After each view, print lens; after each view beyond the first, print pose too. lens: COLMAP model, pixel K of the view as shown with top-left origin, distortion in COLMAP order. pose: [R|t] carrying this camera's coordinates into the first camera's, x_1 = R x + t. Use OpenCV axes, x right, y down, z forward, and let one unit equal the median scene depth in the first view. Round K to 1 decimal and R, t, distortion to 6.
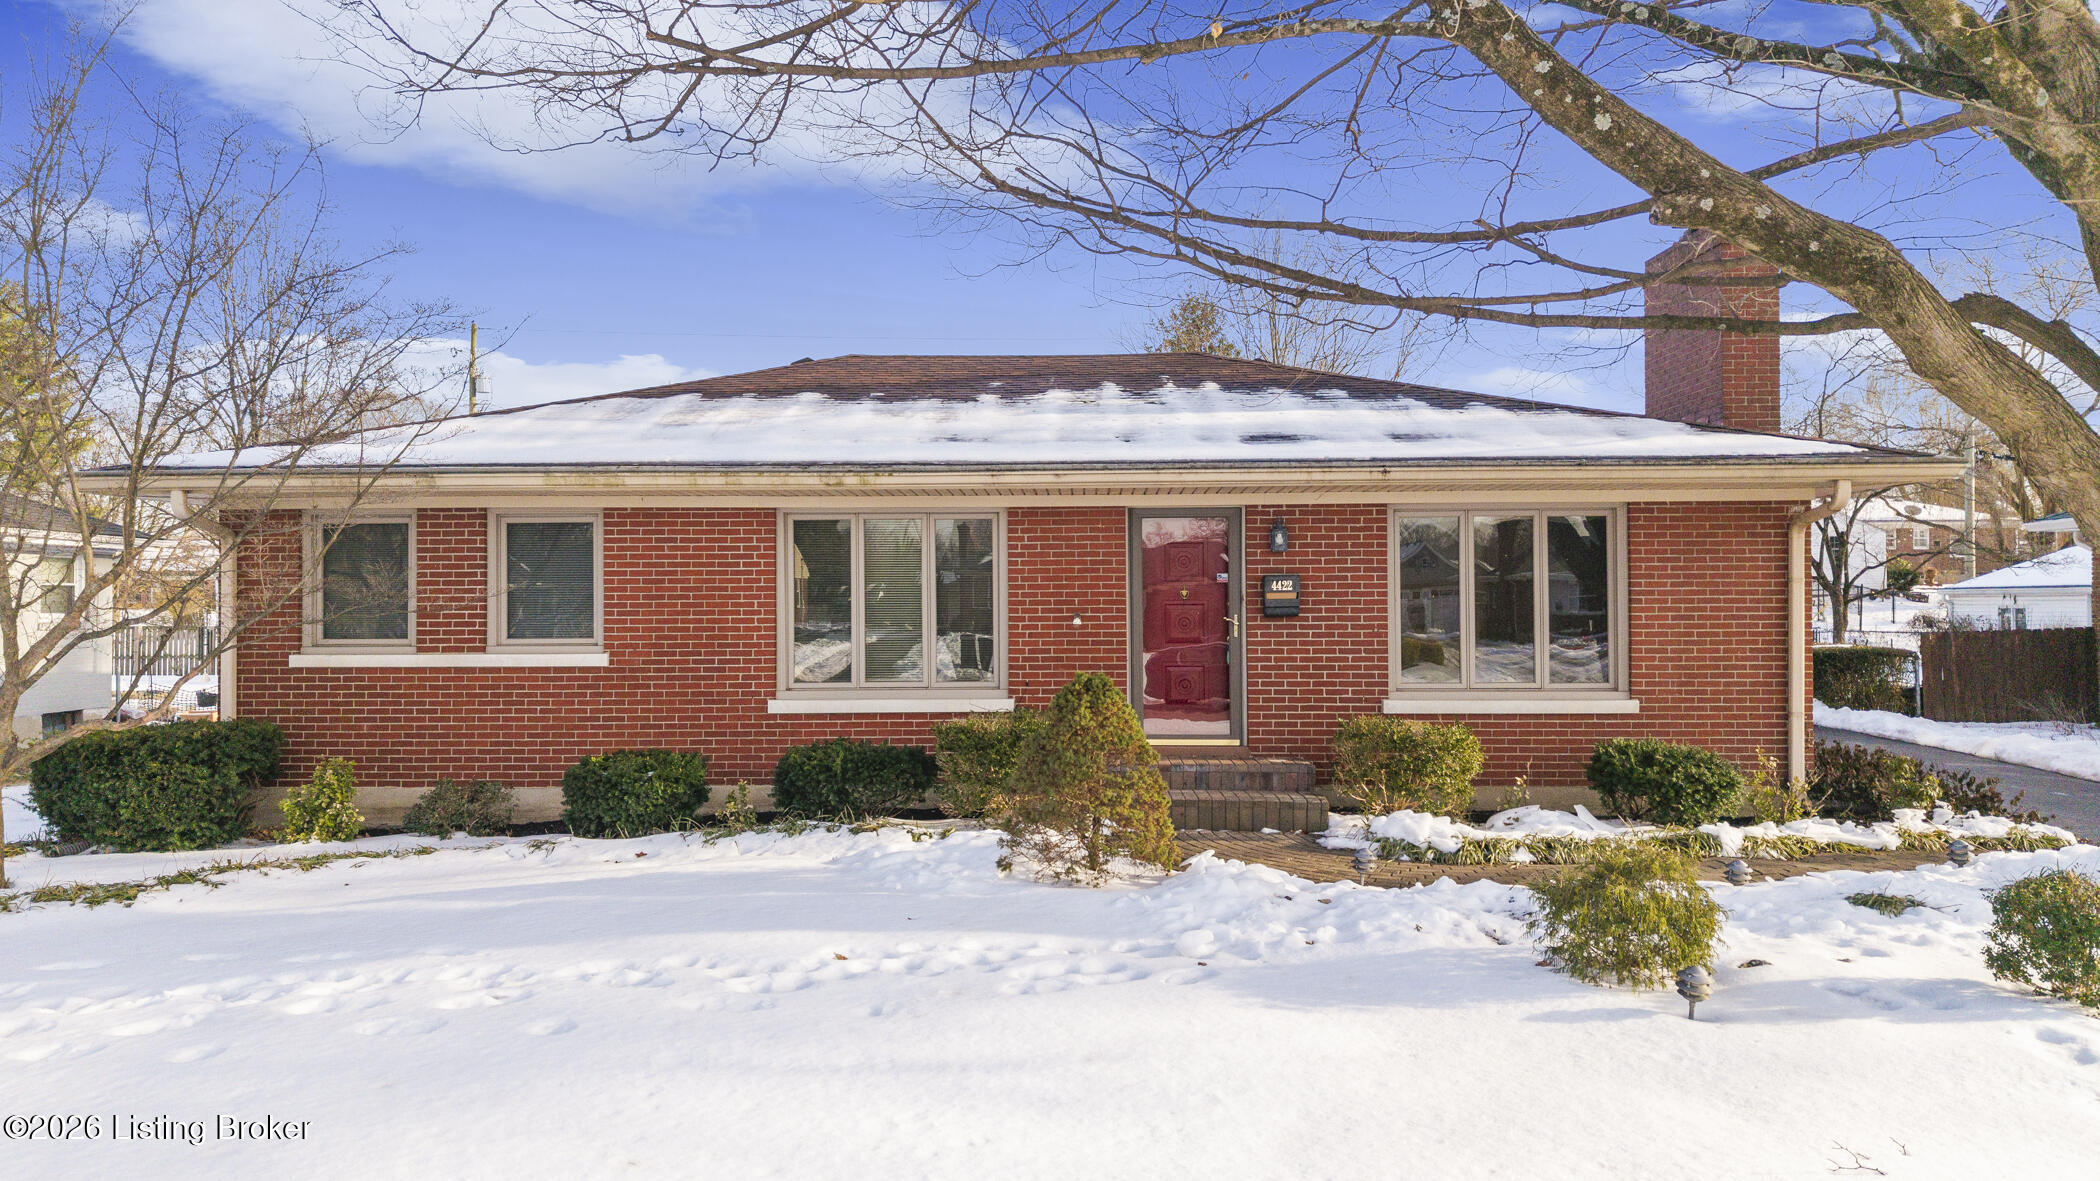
lens RADIAL K [[1402.9, 0, 1050.0], [0, 1402.9, 590.5], [0, 0, 1]] dist [-0.002162, 0.000171]
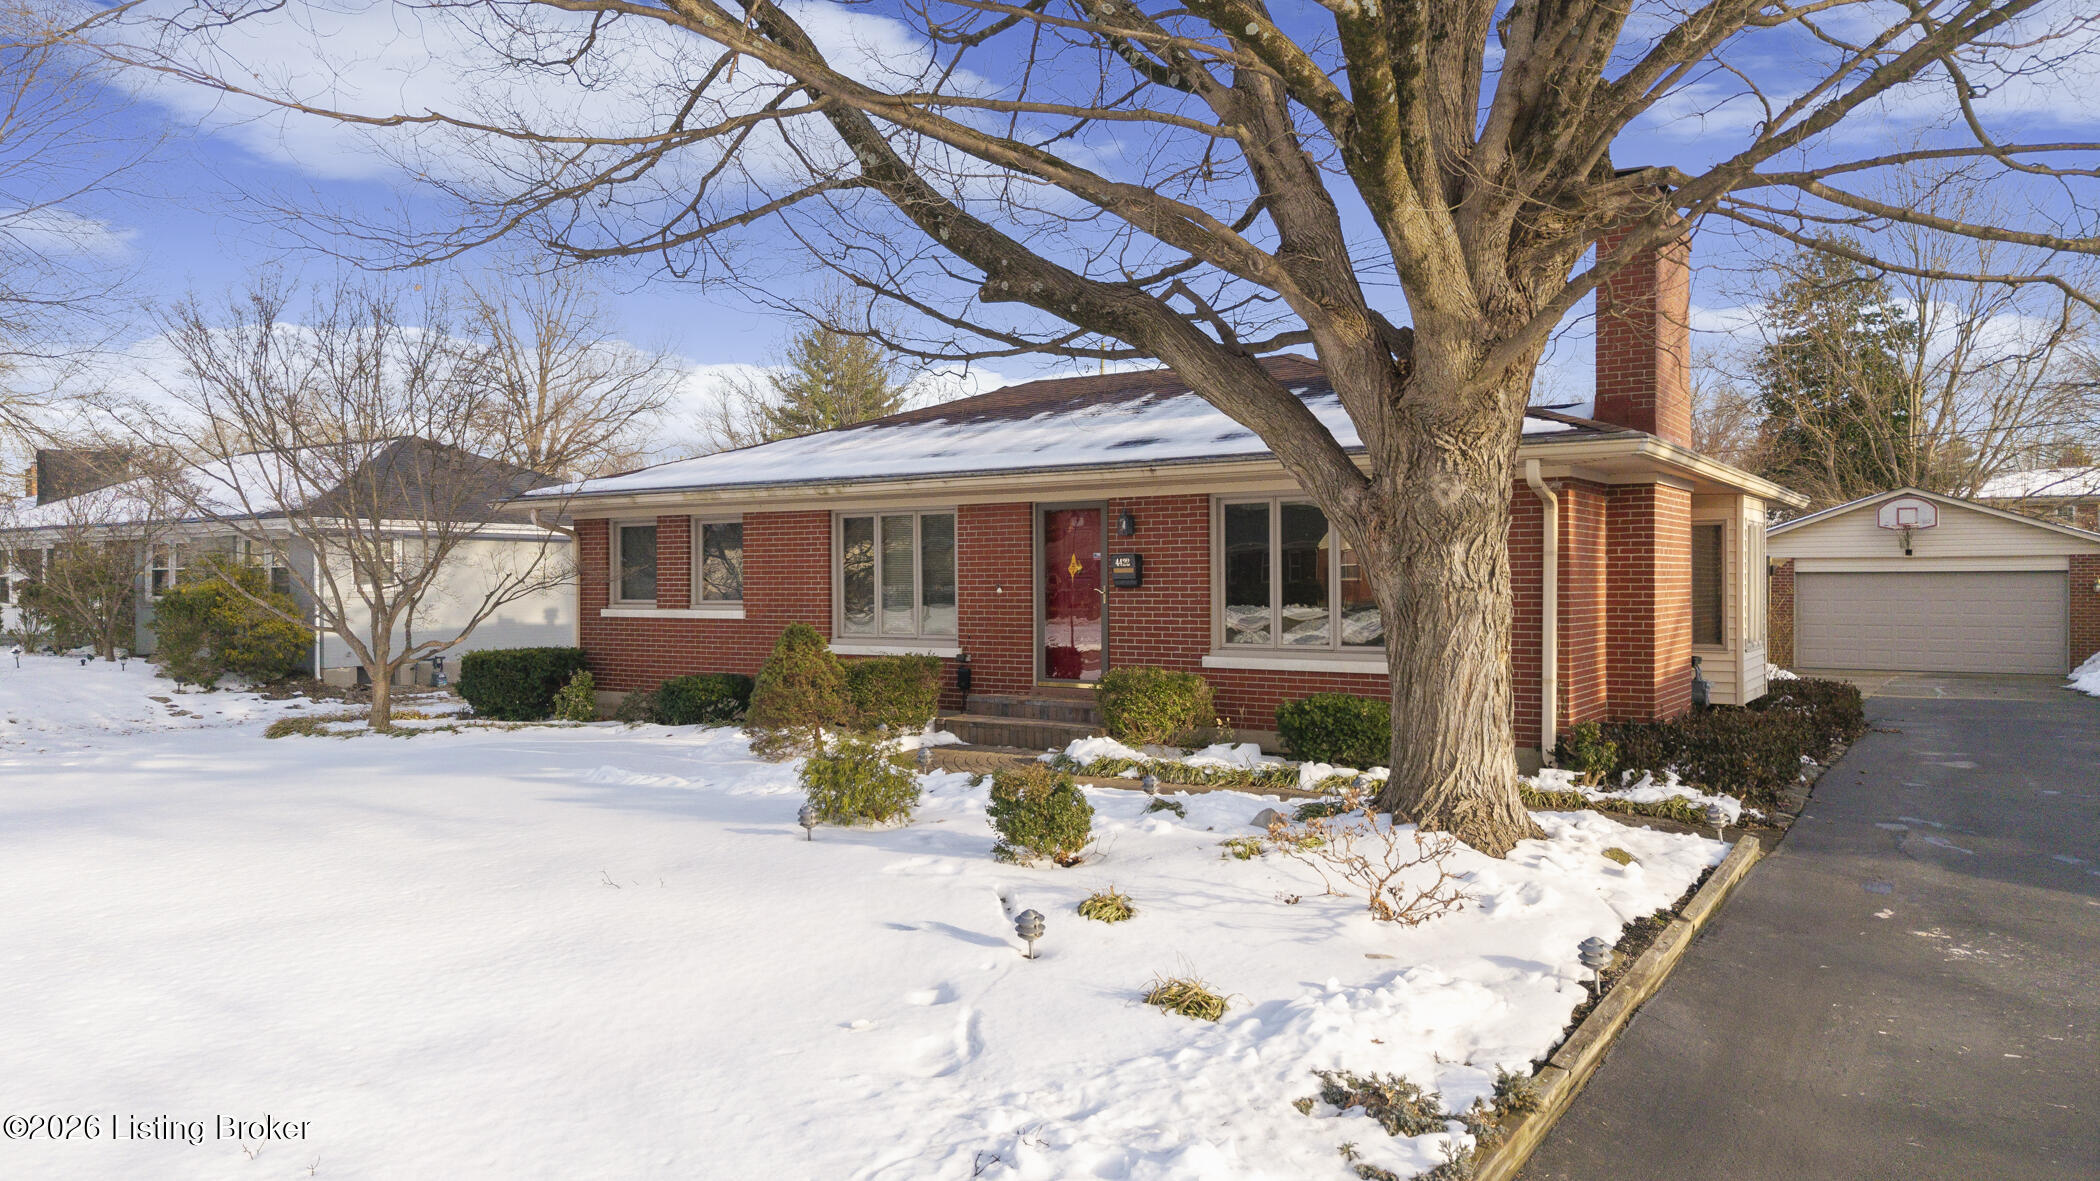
lens RADIAL K [[1404.9, 0, 1040.9], [0, 1404.9, 589.4], [0, 0, 1]] dist [0.049096, -0.045381]
pose [[0.844957, 0.003941, -0.534819, 0.769525], [0.004355, 0.999889, 0.014250, 0.002622], [0.534816, -0.014370, 0.844846, -0.098126]]
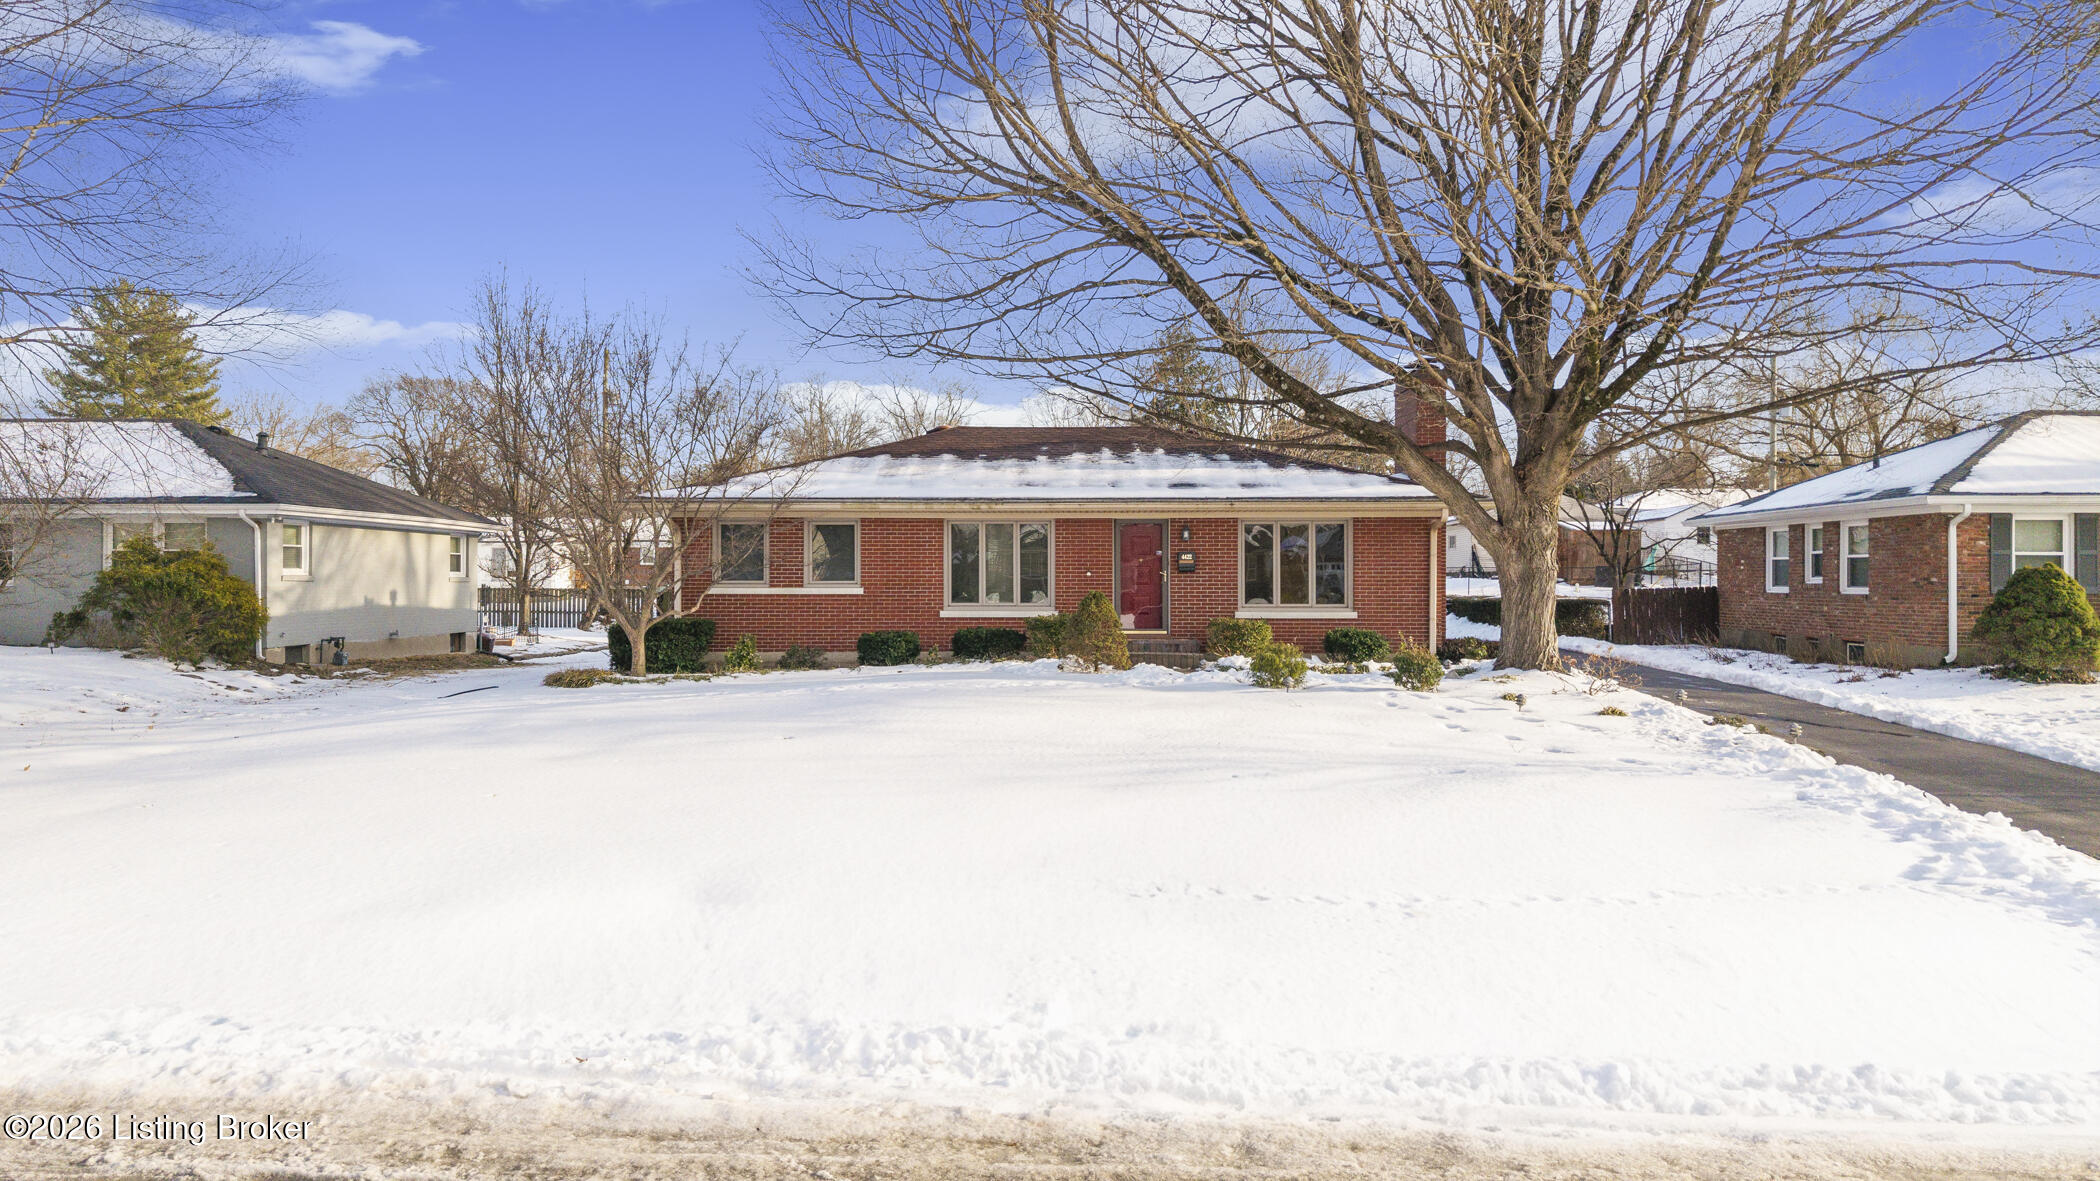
lens RADIAL K [[1404.9, 0, 1040.9], [0, 1404.9, 589.4], [0, 0, 1]] dist [0.049096, -0.045381]
pose [[0.999959, 0.004693, -0.007795, -0.035453], [-0.004563, 0.999853, 0.016518, 0.011372], [0.007871, -0.016482, 0.999833, -1.089786]]
